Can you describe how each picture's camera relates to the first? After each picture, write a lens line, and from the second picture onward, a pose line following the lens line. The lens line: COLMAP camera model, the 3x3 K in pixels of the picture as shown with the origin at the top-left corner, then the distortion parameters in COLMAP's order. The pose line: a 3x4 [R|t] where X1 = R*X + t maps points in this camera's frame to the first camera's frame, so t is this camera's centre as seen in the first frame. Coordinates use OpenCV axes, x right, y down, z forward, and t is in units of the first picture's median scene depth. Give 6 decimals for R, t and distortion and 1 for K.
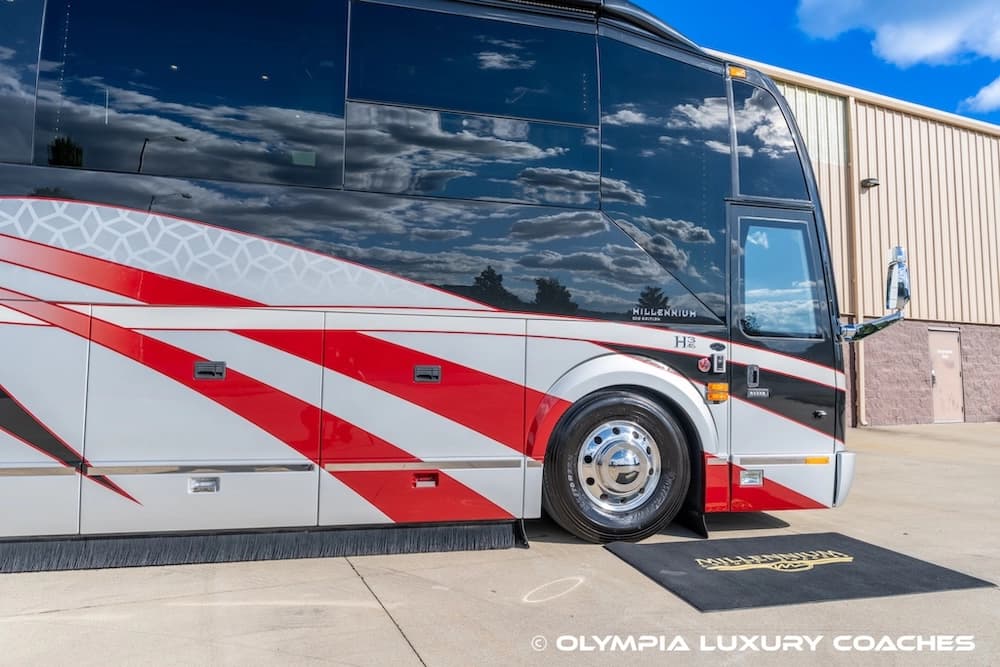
lens RADIAL K [[634.7, 0, 508.7], [0, 634.7, 334.2], [0, 0, 1]] dist [-0.004655, -0.001644]
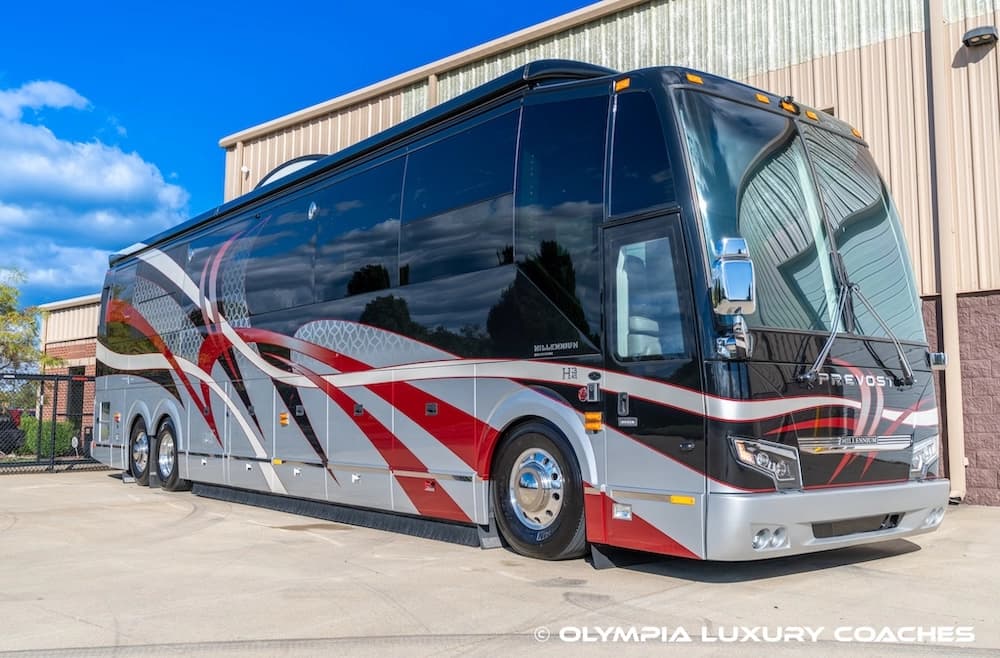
lens RADIAL K [[935.3, 0, 502.2], [0, 935.3, 325.9], [0, 0, 1]] dist [0.003859, 0.000000]
pose [[0.422287, -0.101883, -0.900719, 1.678036], [0.065749, 0.994489, -0.081664, 0.055009], [0.904075, -0.024736, 0.426658, 0.260167]]
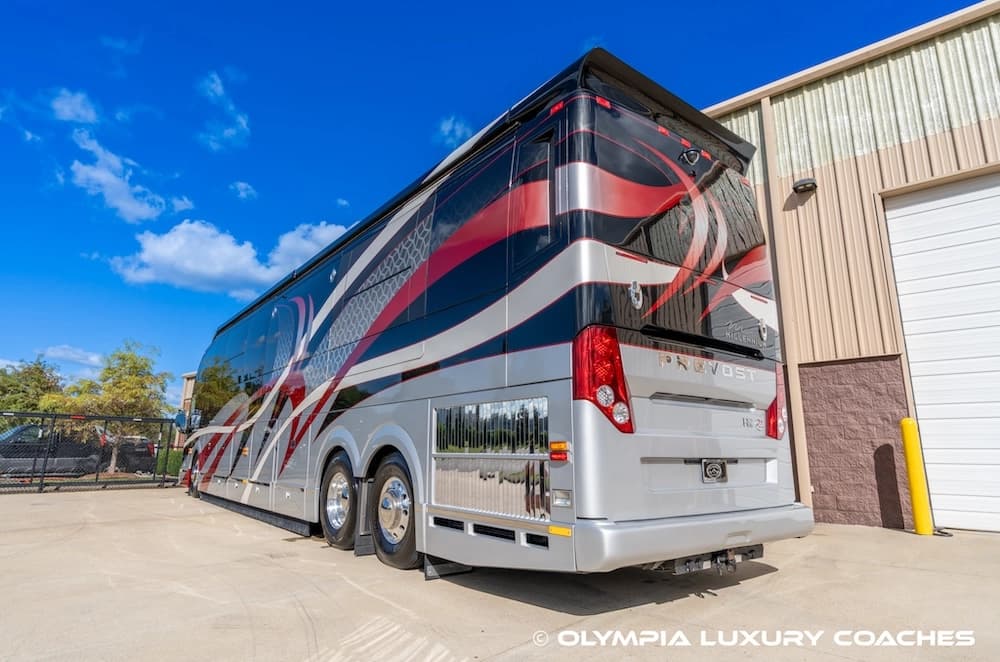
lens RADIAL K [[563.6, 0, 503.5], [0, 563.6, 325.1], [0, 0, 1]] dist [0.000876, -0.002176]
pose [[0.436852, -0.206854, -0.875427, 1.313530], [0.055660, 0.977552, -0.203210, 0.067453], [0.897810, 0.040046, 0.438559, 0.539498]]
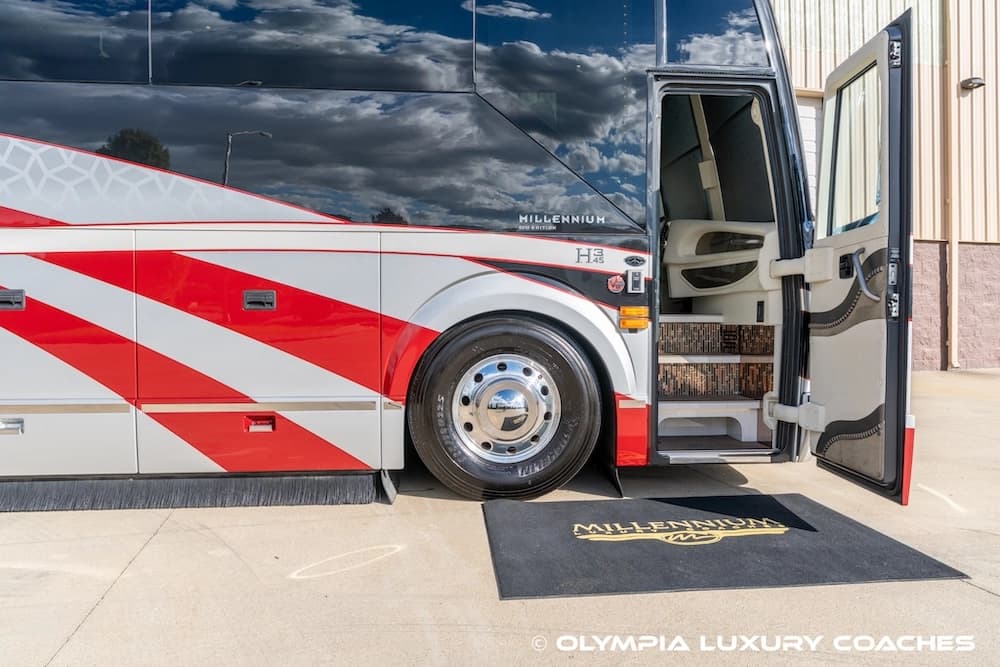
lens RADIAL K [[634.7, 0, 505.7], [0, 634.7, 330.6], [0, 0, 1]] dist [-0.004655, -0.001644]
pose [[0.988557, -0.013861, -0.150213, 0.303315], [0.025332, 0.996882, 0.074724, 0.045597], [0.148709, -0.077674, 0.985826, 0.199690]]
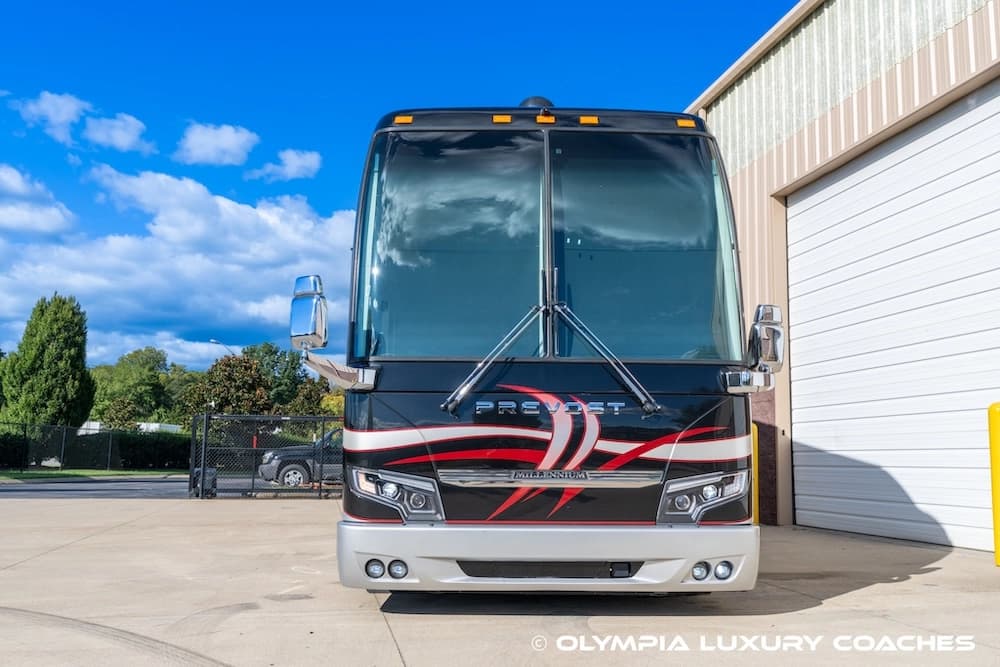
lens RADIAL K [[917.1, 0, 498.8], [0, 917.1, 333.9], [0, 0, 1]] dist [0.004555, 0.000000]
pose [[-0.212345, -0.143228, -0.966641, 1.880173], [0.052759, 0.986077, -0.157698, 0.157697], [0.975769, -0.084486, -0.201832, 1.630171]]
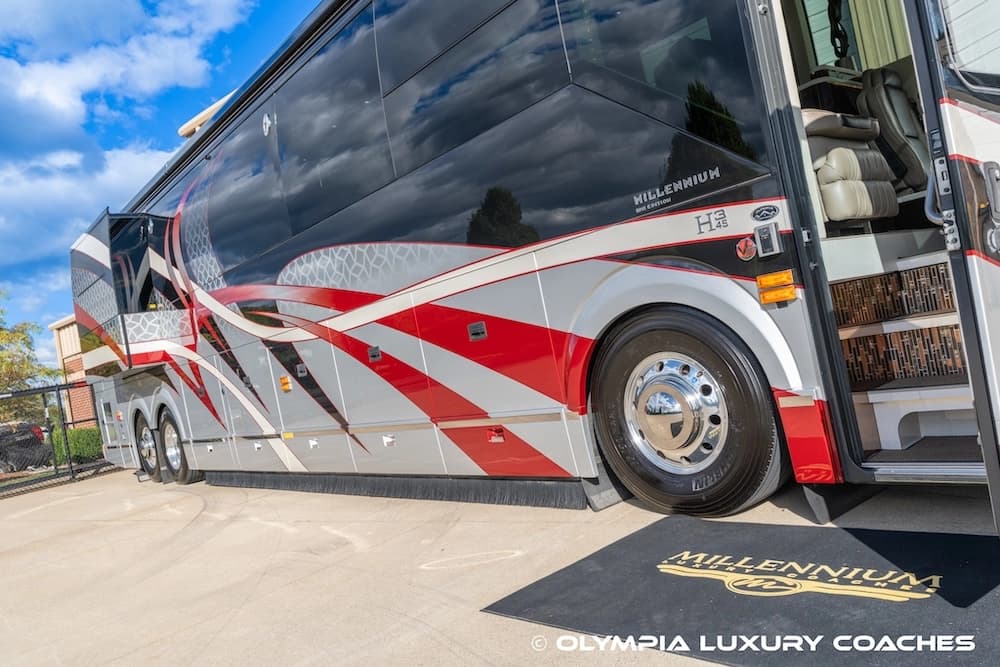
lens RADIAL K [[740.6, 0, 509.5], [0, 740.6, 327.5], [0, 0, 1]] dist [-0.003156, 0.008892]
pose [[0.452716, -0.122007, -0.883268, 0.863089], [0.250457, 0.968113, -0.005355, 0.071302], [0.855757, -0.218796, 0.468838, 0.471678]]
